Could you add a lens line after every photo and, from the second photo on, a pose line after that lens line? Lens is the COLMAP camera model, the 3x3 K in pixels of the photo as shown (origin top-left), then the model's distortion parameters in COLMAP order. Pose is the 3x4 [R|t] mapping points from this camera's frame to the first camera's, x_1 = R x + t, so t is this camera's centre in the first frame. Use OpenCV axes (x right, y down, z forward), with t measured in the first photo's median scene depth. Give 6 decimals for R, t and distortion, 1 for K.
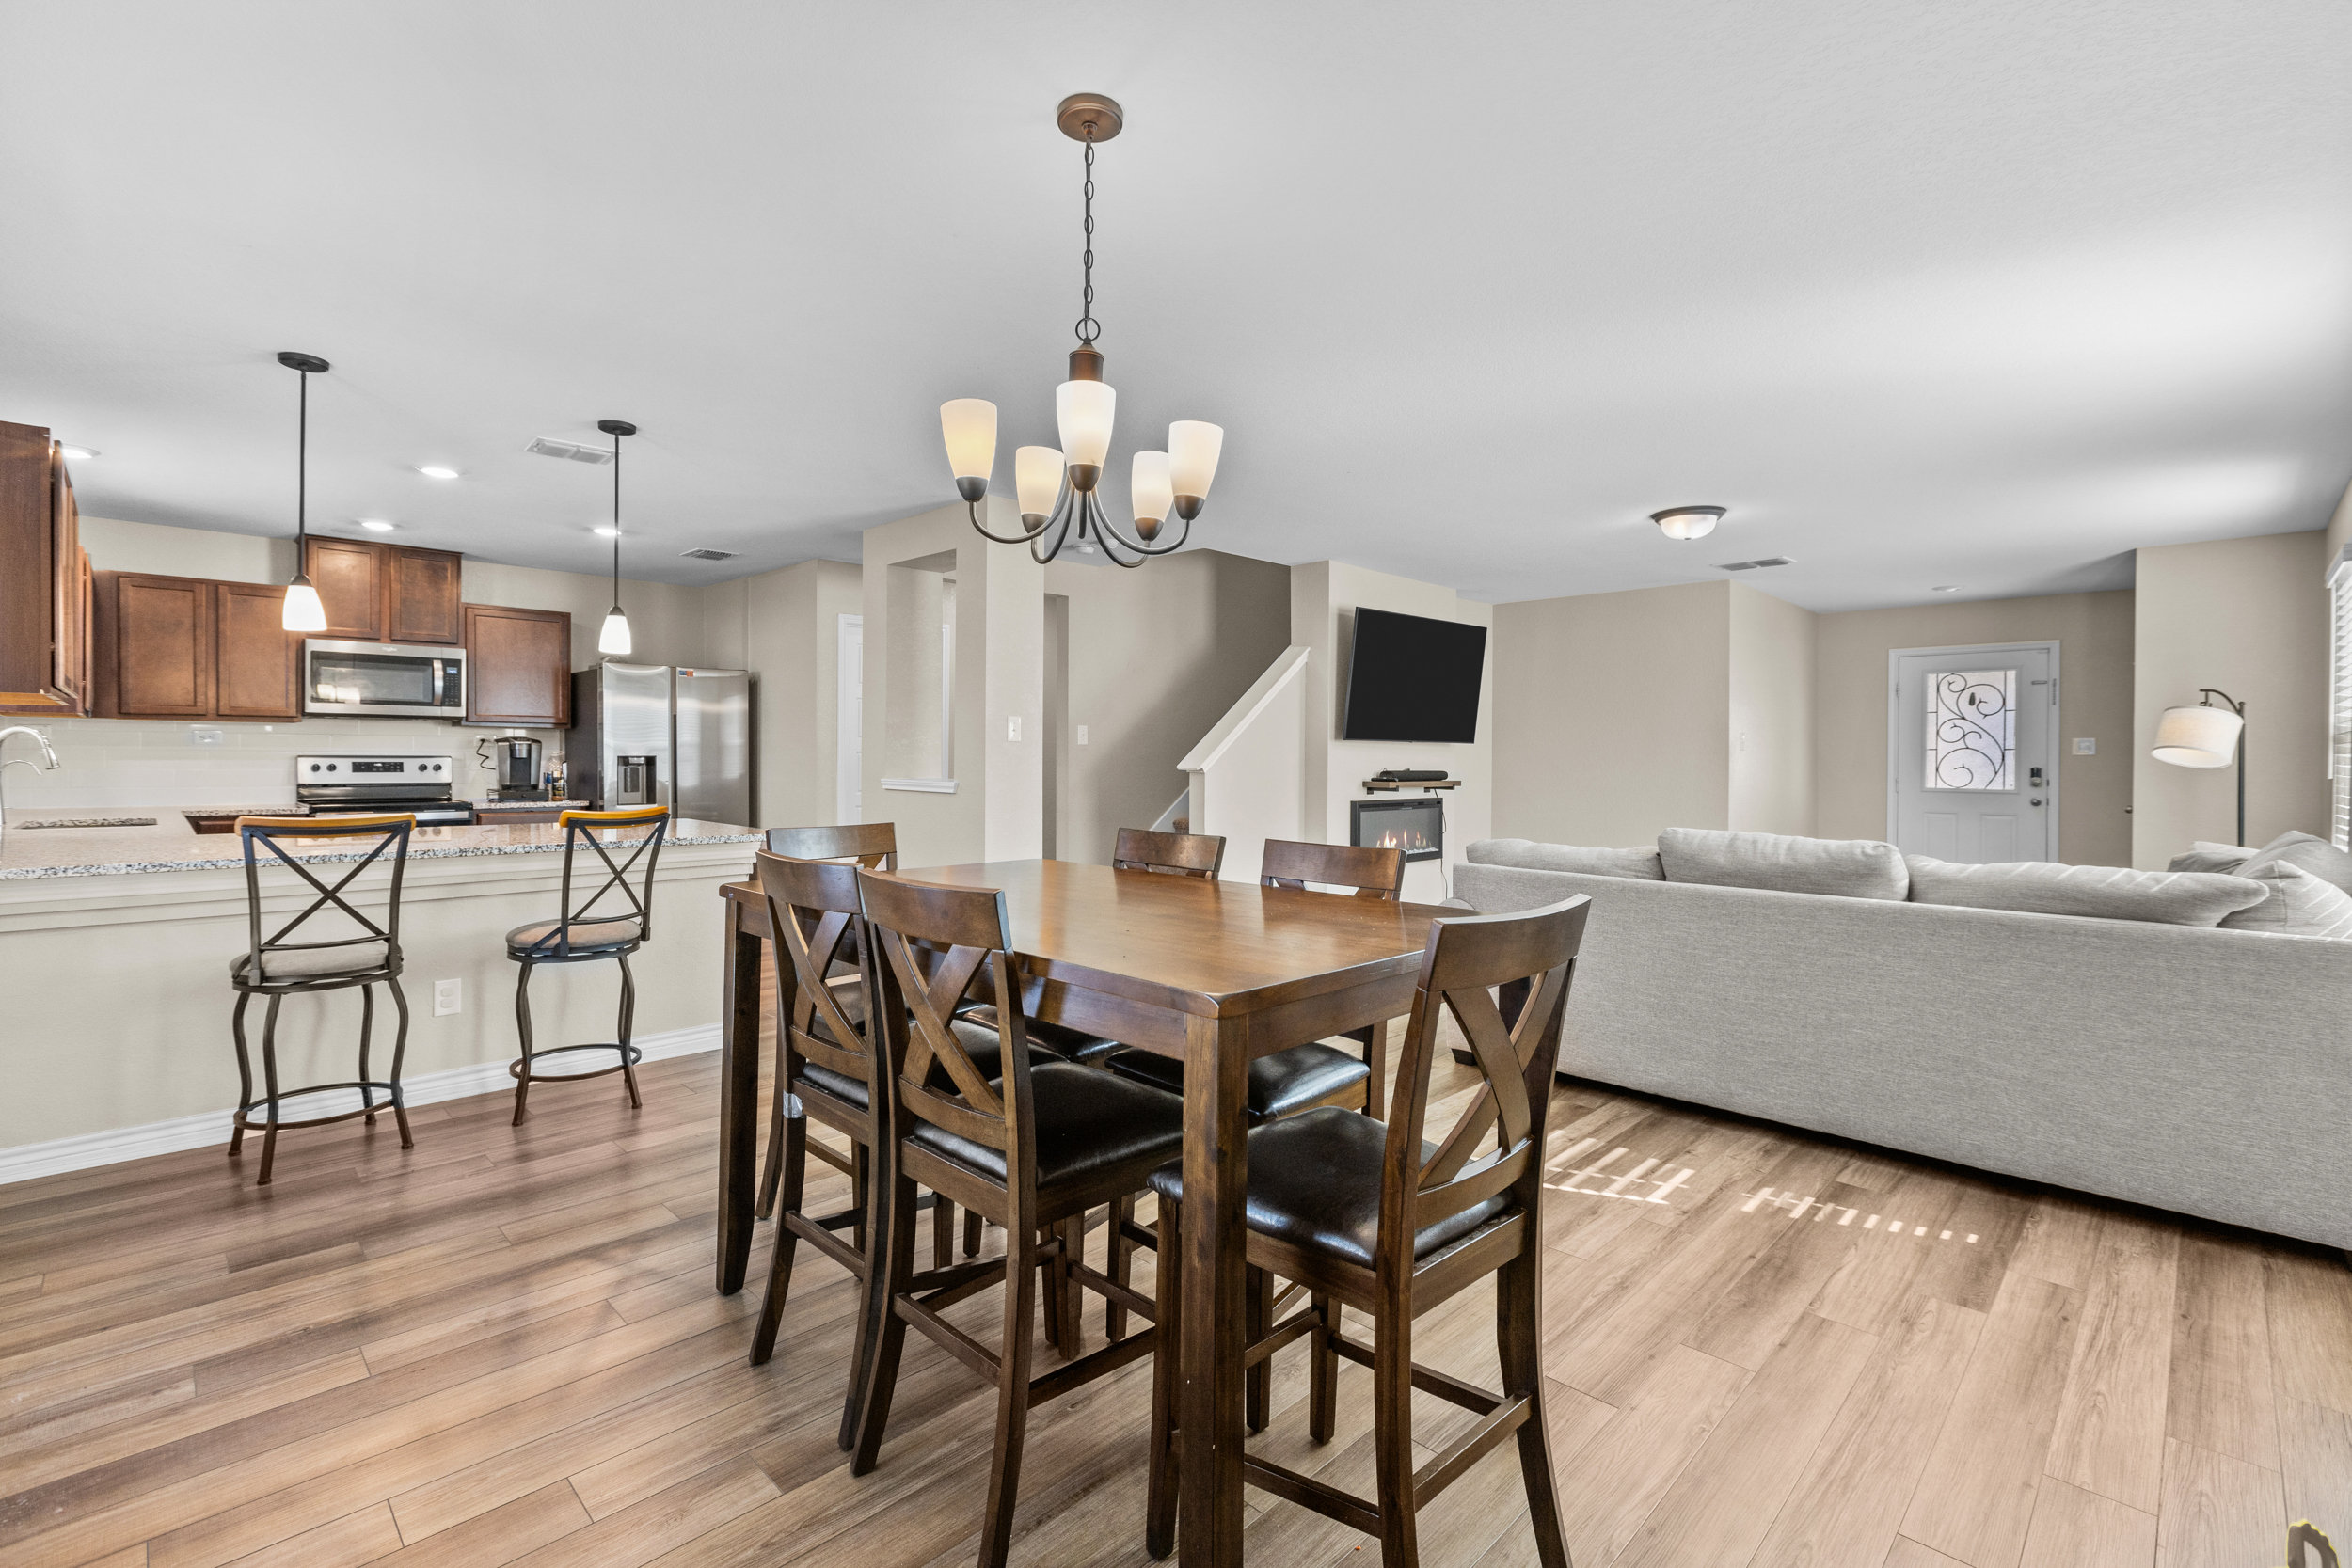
lens RADIAL K [[1056.0, 0, 1179.5], [0, 1056.0, 763.3], [0, 0, 1]] dist [0.000355, 0.000149]
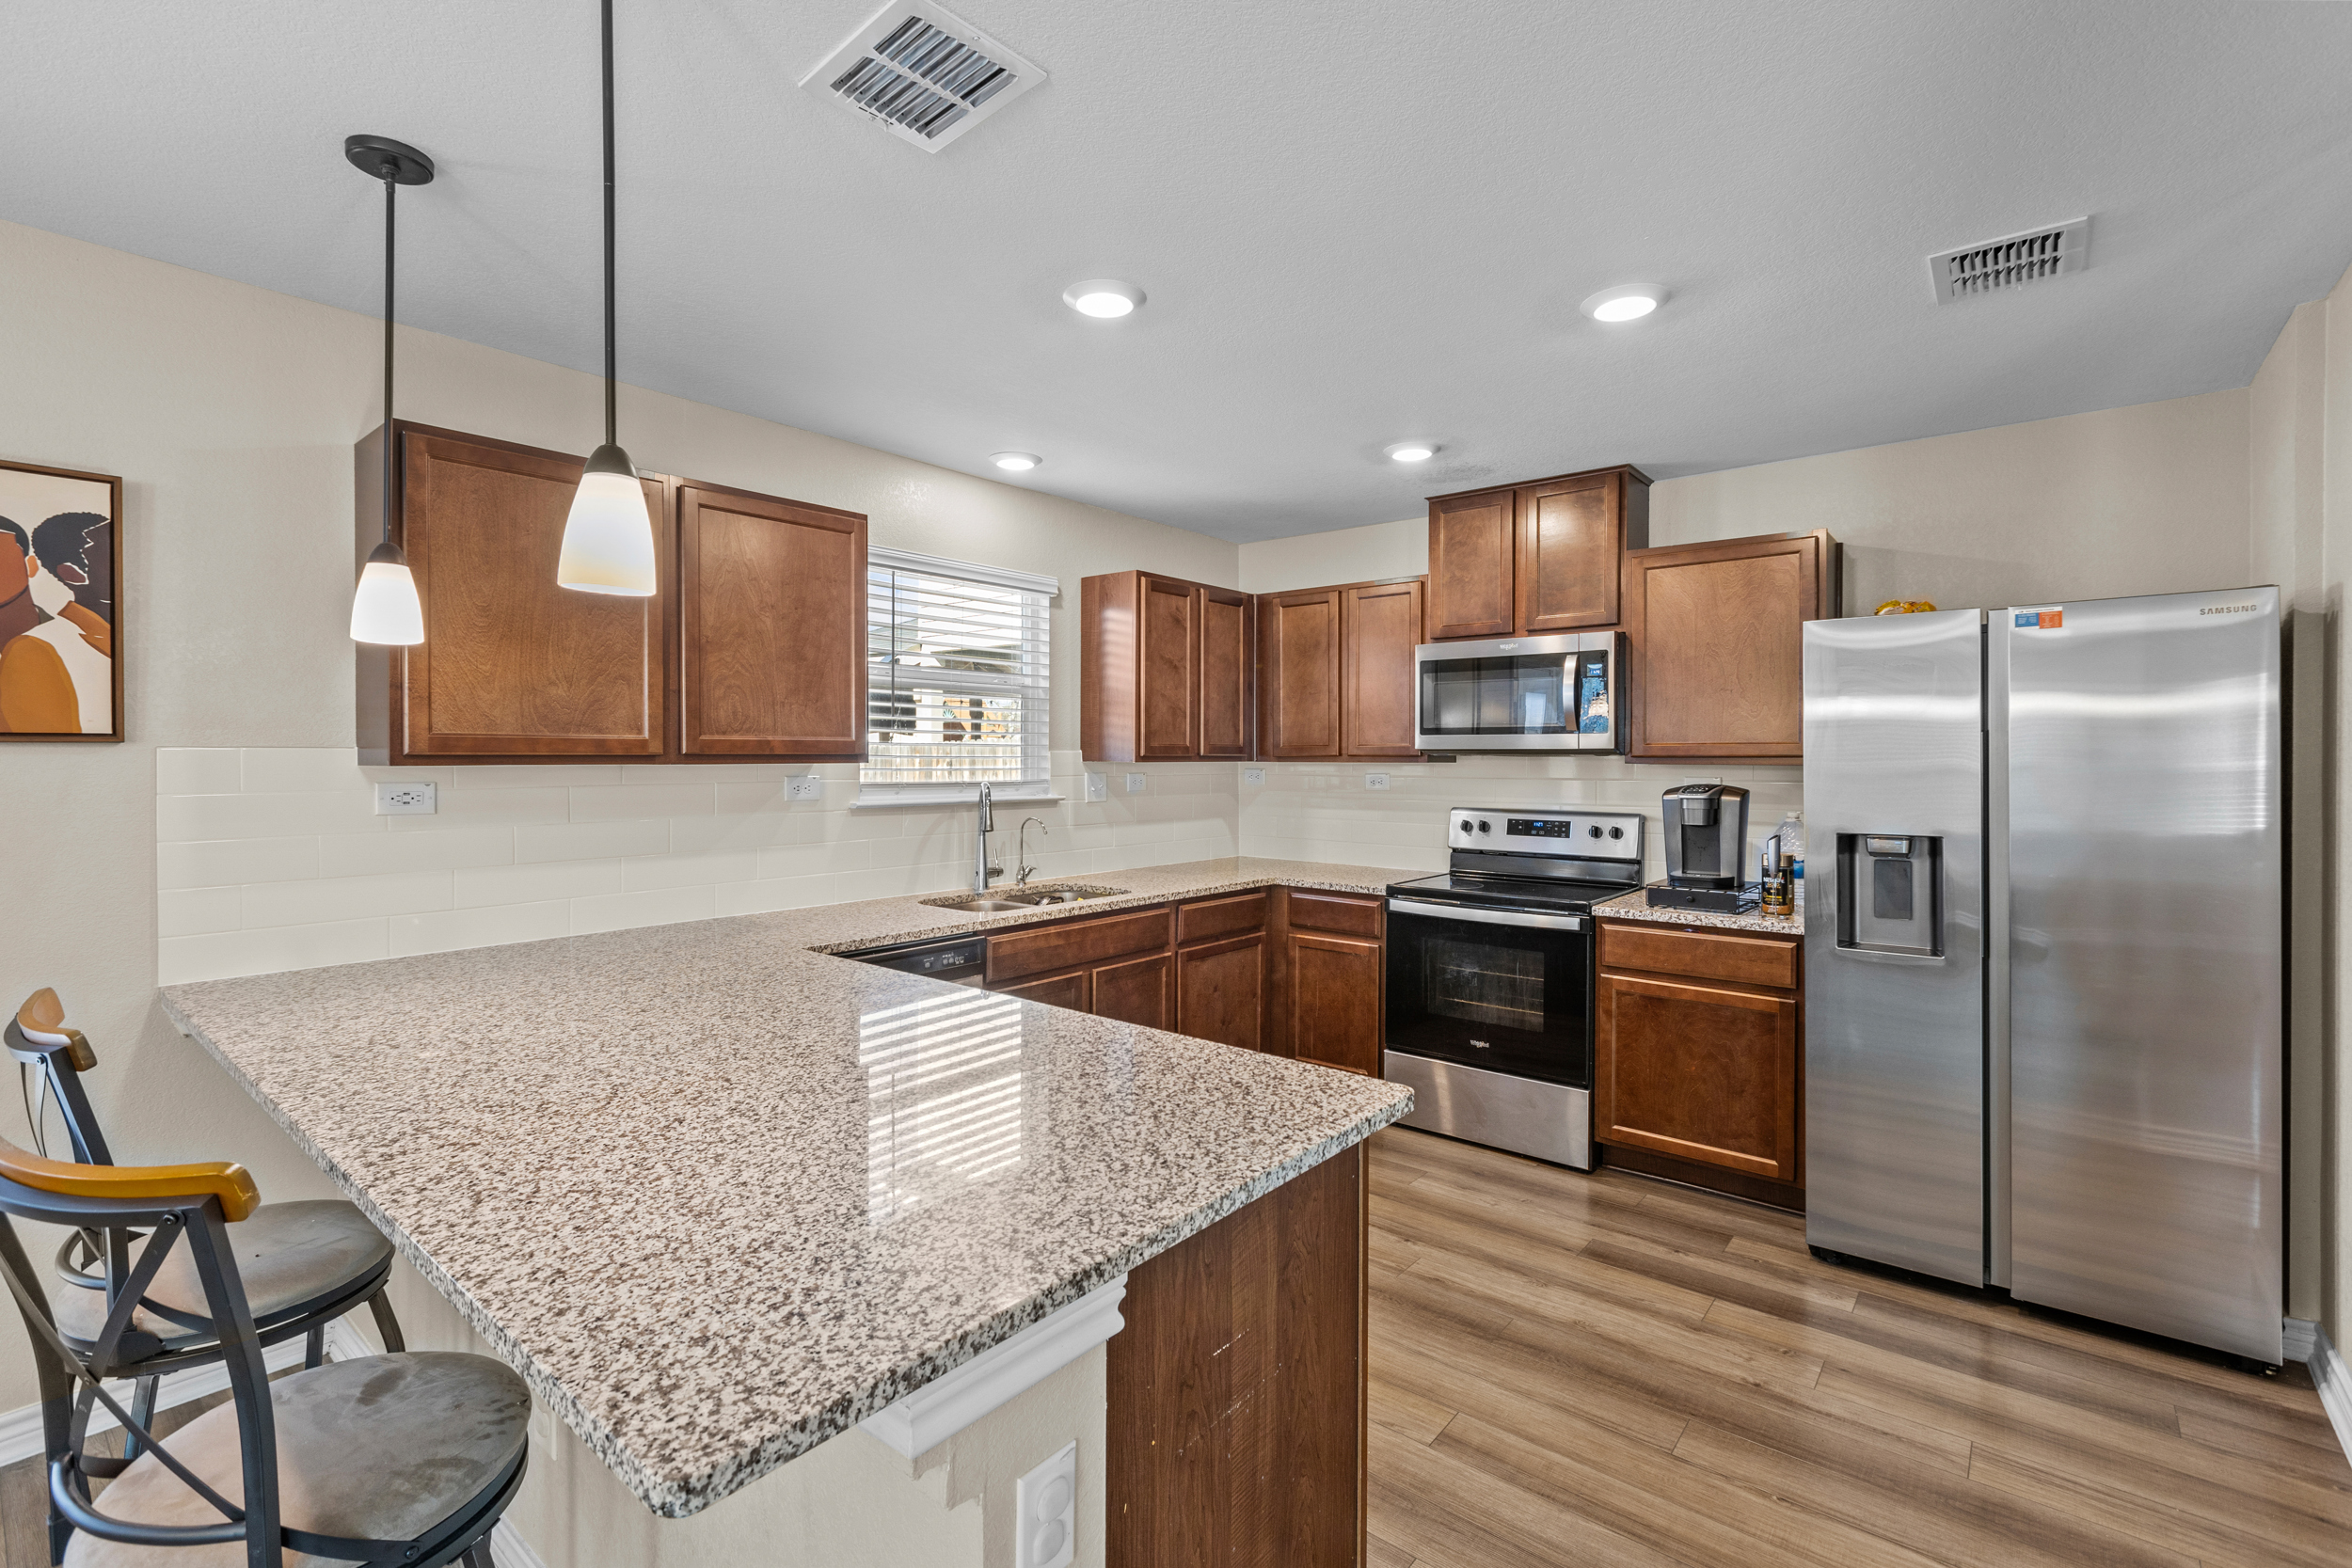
lens RADIAL K [[1056.0, 0, 1179.5], [0, 1056.0, 763.3], [0, 0, 1]] dist [0.000355, 0.000149]
pose [[0.089148, -0.000609, -0.996018, -0.057772], [-0.004530, 0.999989, -0.001016, -0.015793], [0.996008, 0.004602, 0.089145, 0.325292]]
